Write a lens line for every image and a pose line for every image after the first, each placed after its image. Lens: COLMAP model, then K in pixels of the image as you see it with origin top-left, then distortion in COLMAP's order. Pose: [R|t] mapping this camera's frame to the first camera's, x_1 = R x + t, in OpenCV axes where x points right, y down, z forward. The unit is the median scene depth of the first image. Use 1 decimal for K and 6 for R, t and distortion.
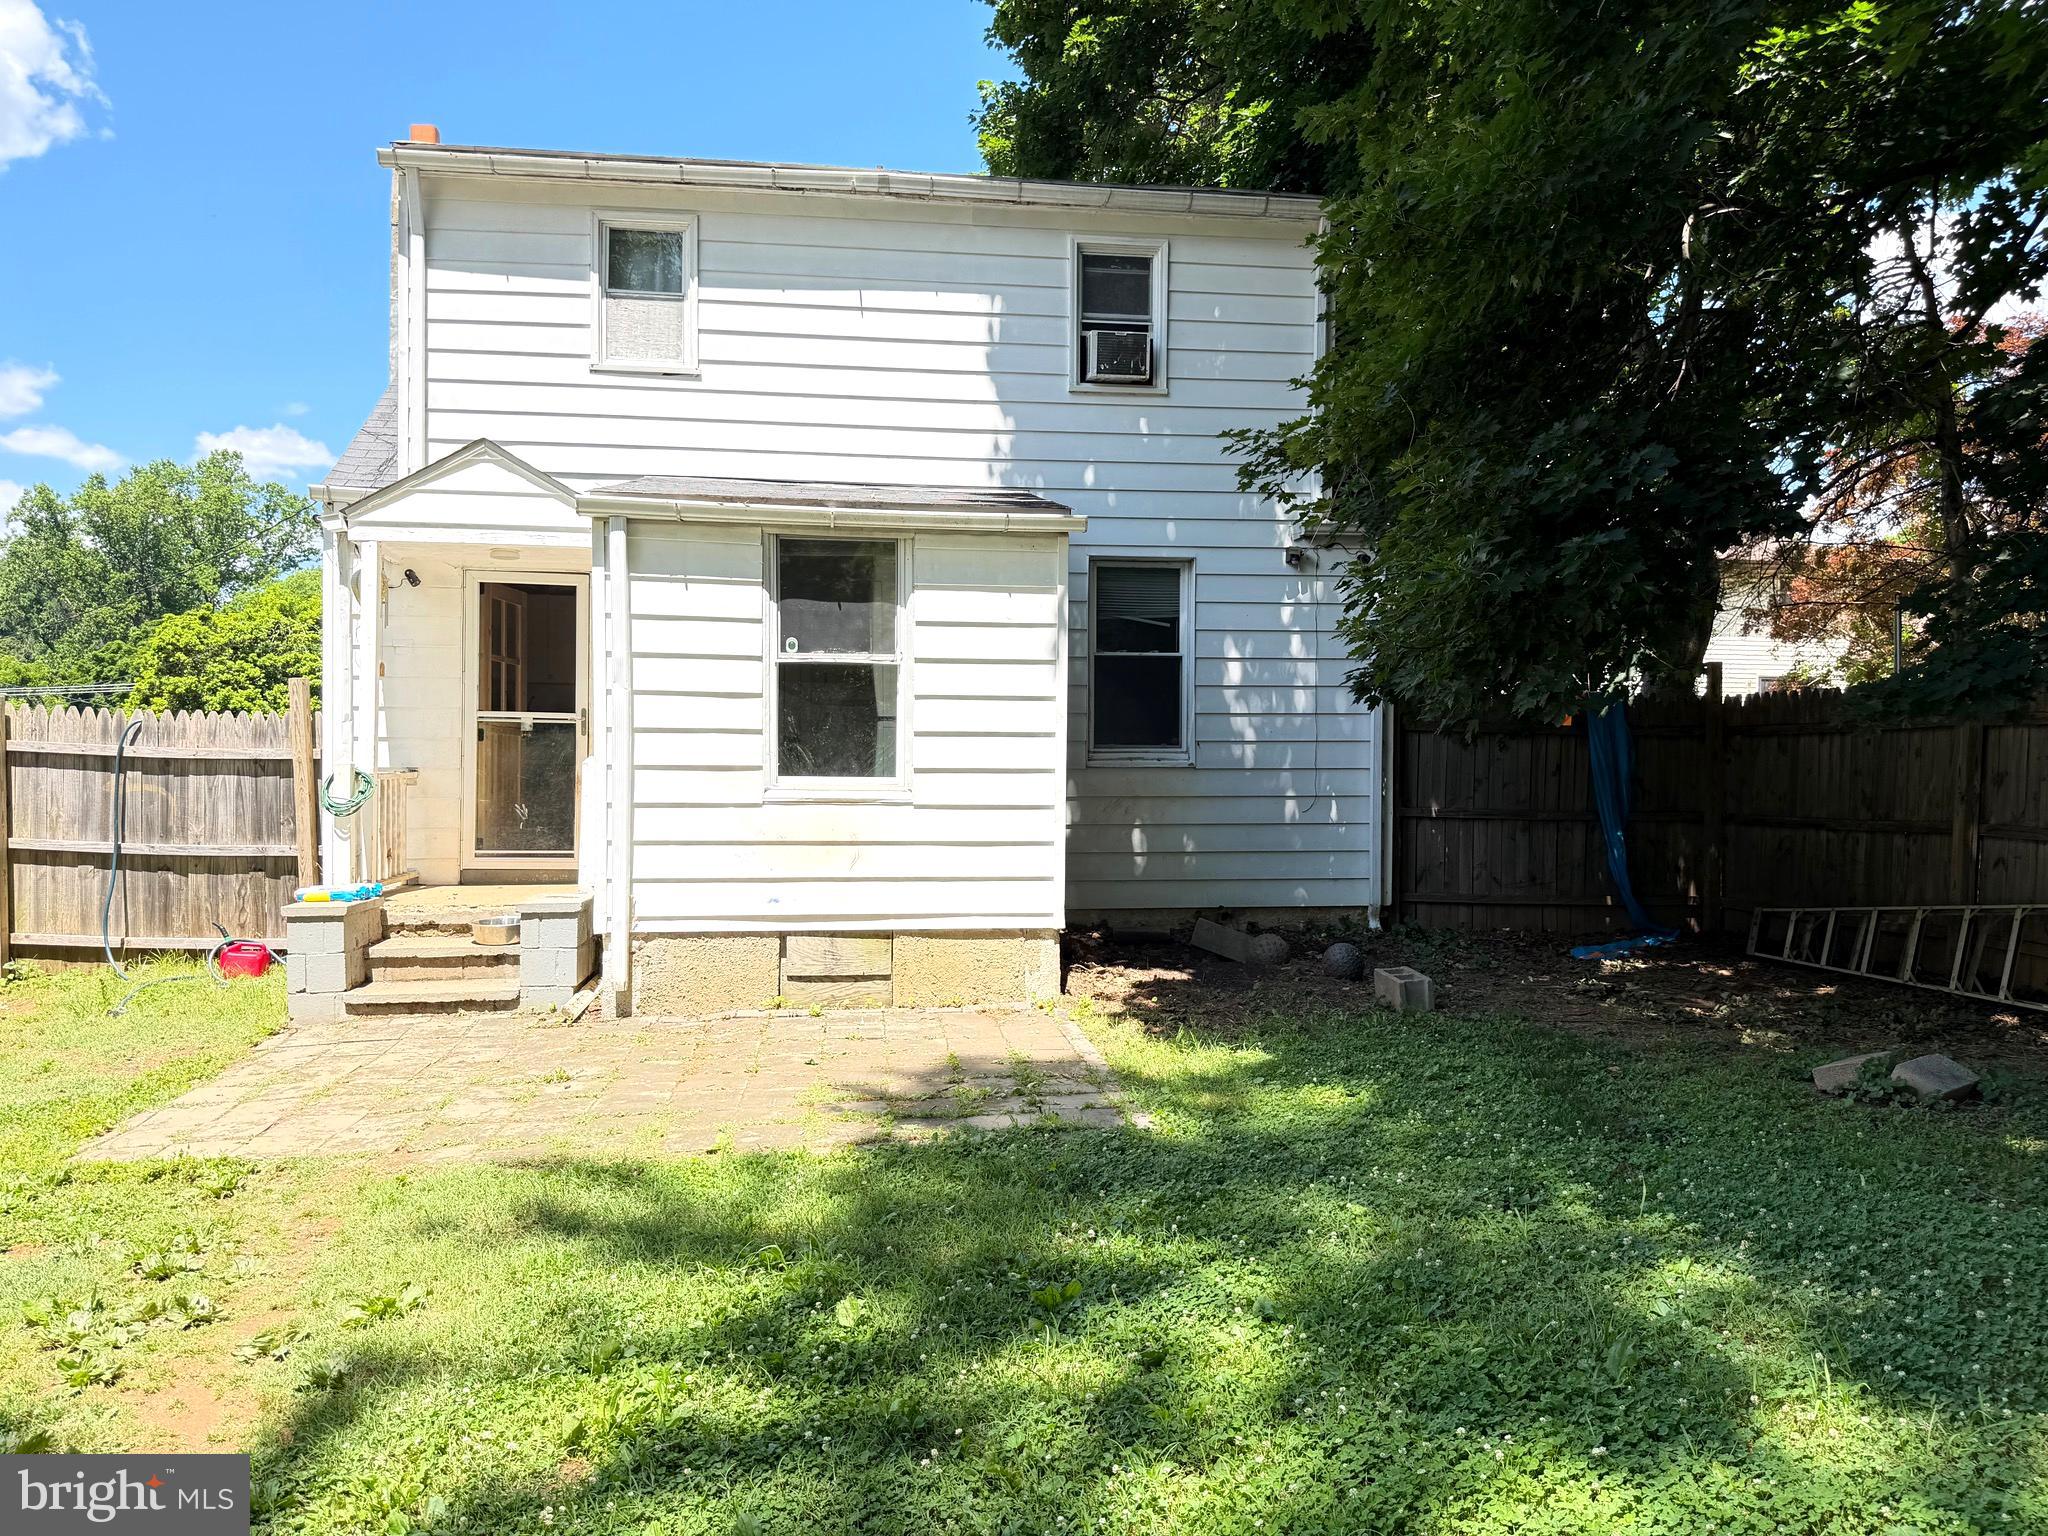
lens RADIAL K [[1445.2, 0, 1033.2], [0, 1445.2, 773.1], [0, 0, 1]] dist [0.023119, -0.037030]
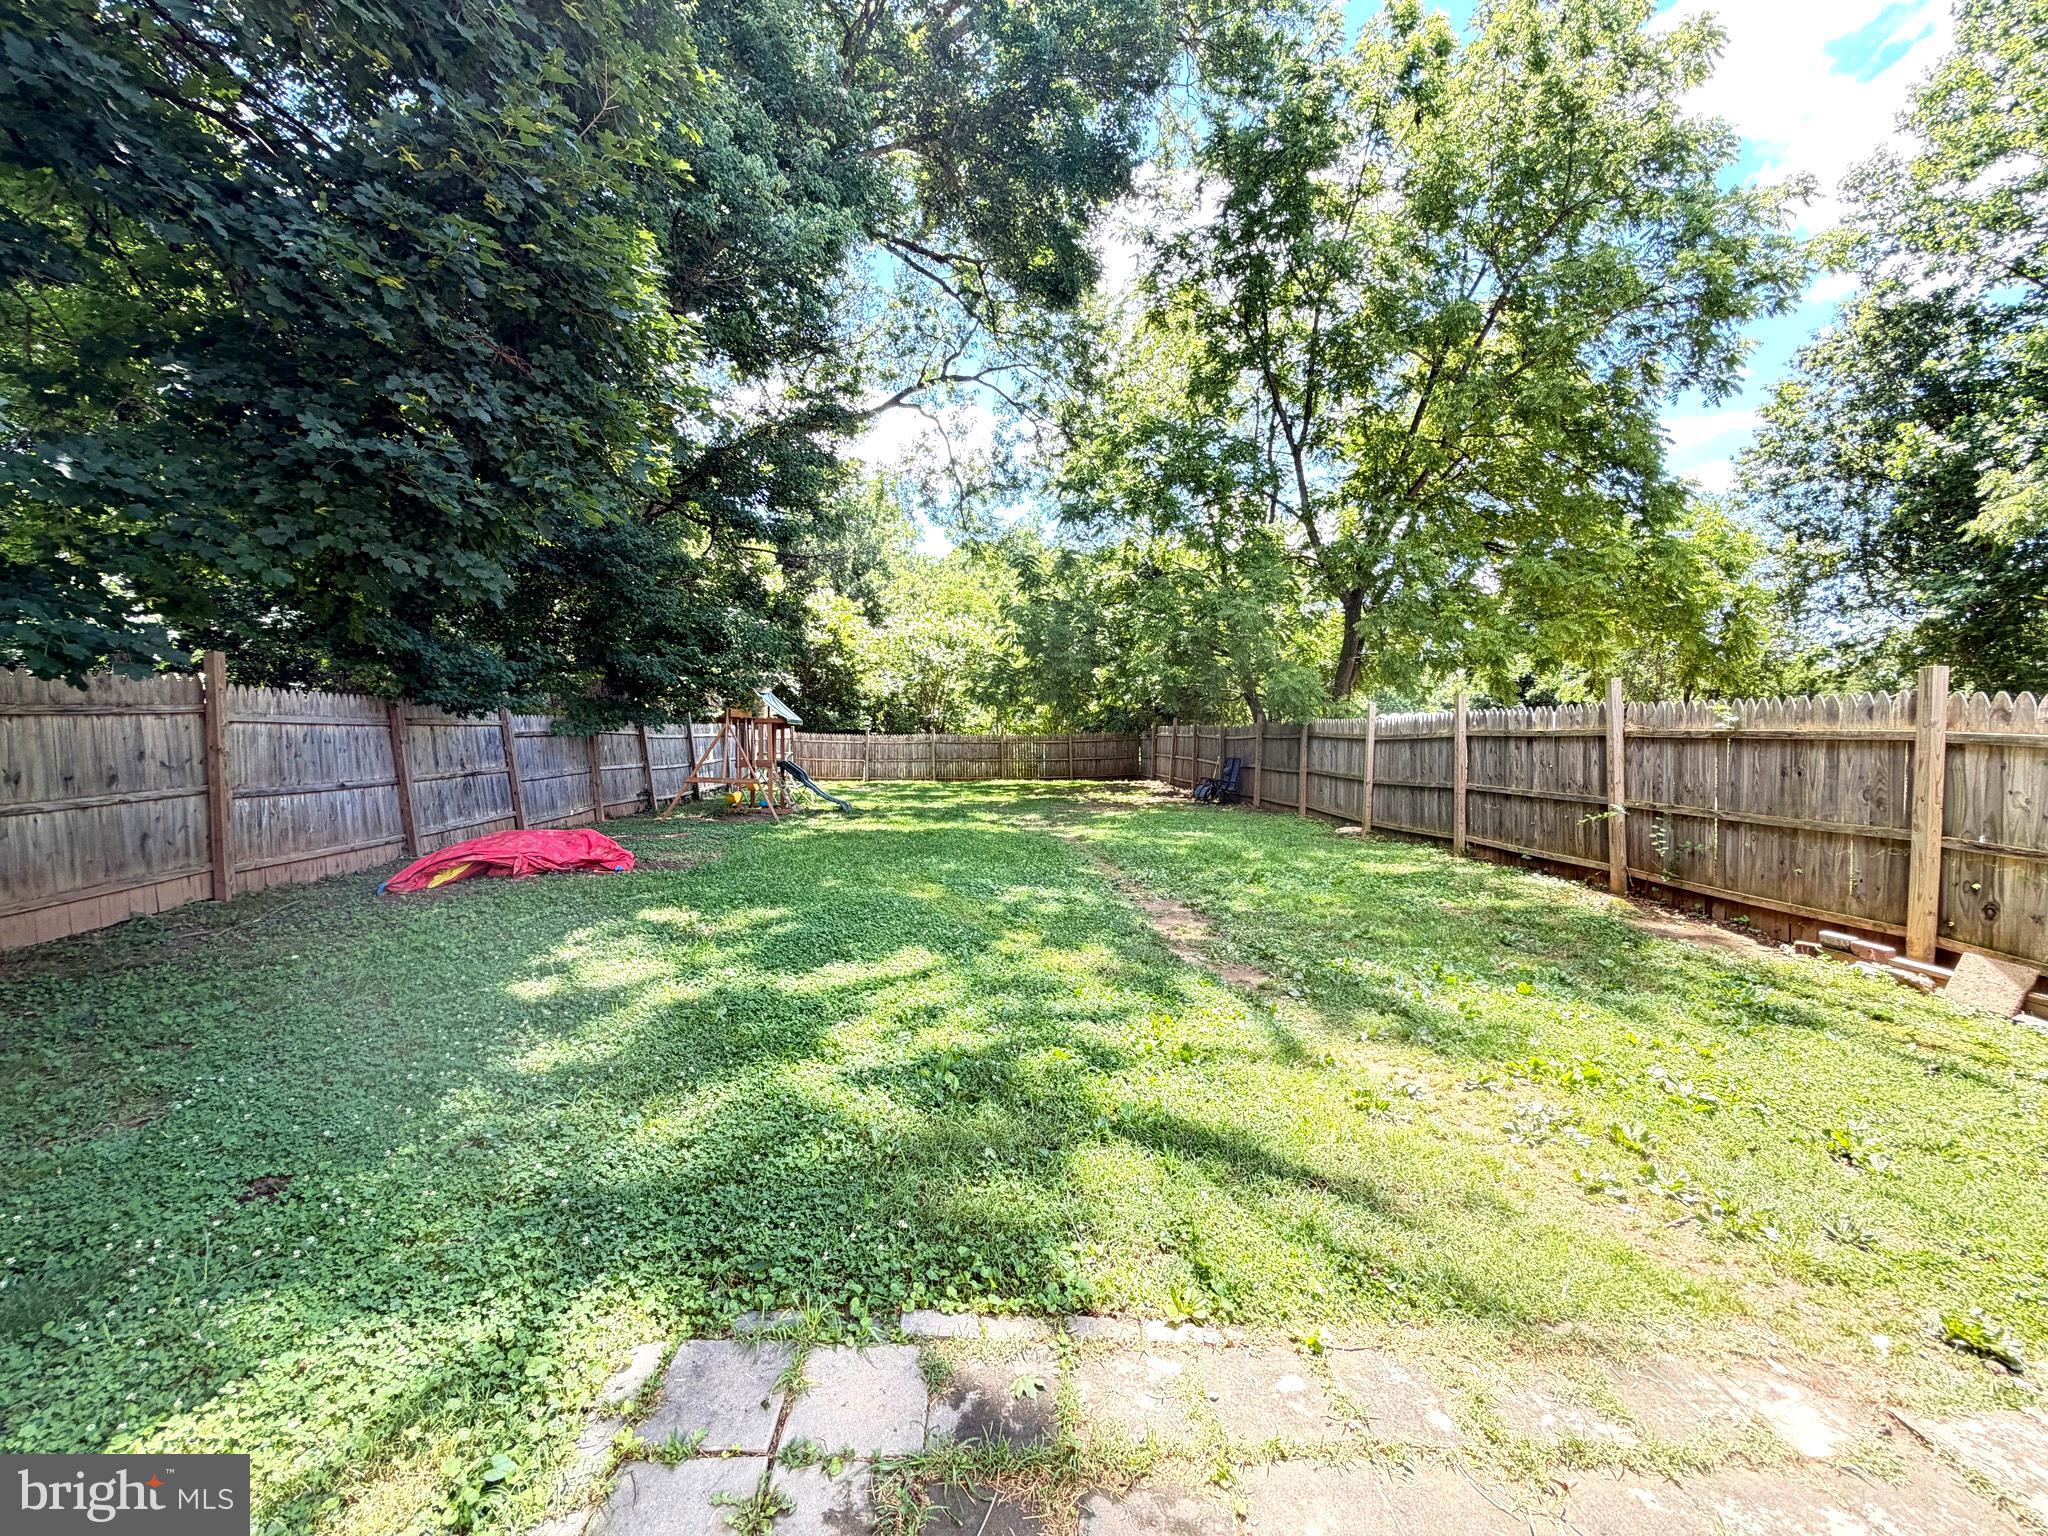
lens RADIAL K [[816.9, 0, 1014.1], [0, 816.9, 765.6], [0, 0, 1]] dist [-0.000581, 0.000061]
pose [[-0.996278, 0.000062, 0.086193, -0.323511], [0.004706, 0.998547, 0.053679, -0.063409], [-0.086065, 0.053884, -0.994831, 3.808000]]
